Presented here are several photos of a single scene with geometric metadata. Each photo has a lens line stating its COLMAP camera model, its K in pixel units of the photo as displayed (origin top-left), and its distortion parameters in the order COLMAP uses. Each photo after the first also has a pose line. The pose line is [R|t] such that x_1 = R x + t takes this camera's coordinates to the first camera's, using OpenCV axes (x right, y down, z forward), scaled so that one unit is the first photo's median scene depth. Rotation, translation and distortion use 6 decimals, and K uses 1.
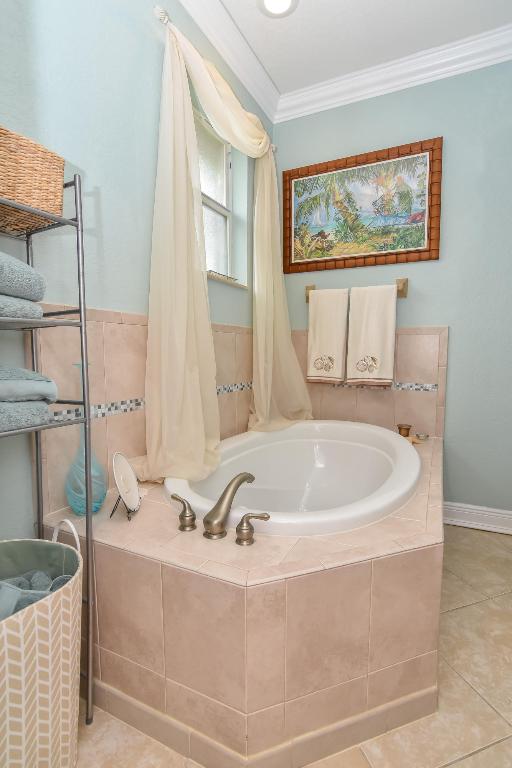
lens RADIAL K [[384.9, 0, 254.2], [0, 384.9, 386.7], [0, 0, 1]] dist [-0.019750, 0.001155]
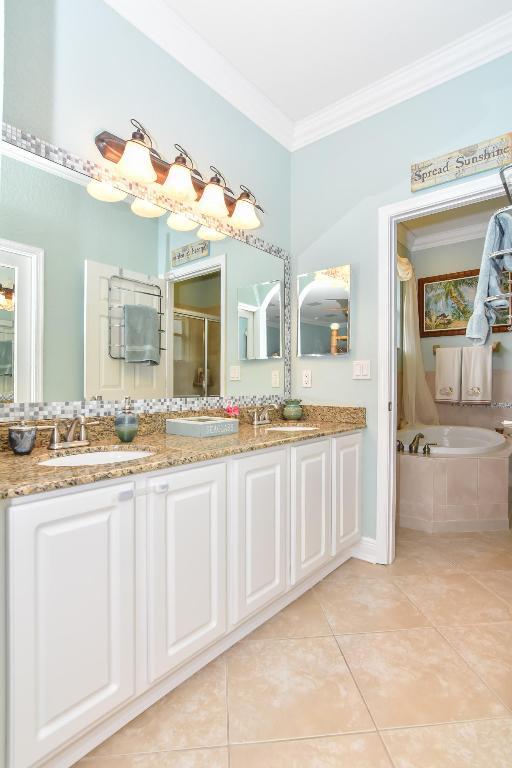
lens RADIAL K [[384.9, 0, 256.5], [0, 384.9, 382.9], [0, 0, 1]] dist [-0.019750, 0.001155]
pose [[0.971559, 0.001635, -0.236790, -0.227431], [-0.022514, 0.996084, -0.085499, 0.063952], [0.235723, 0.088398, 0.967792, -0.813785]]
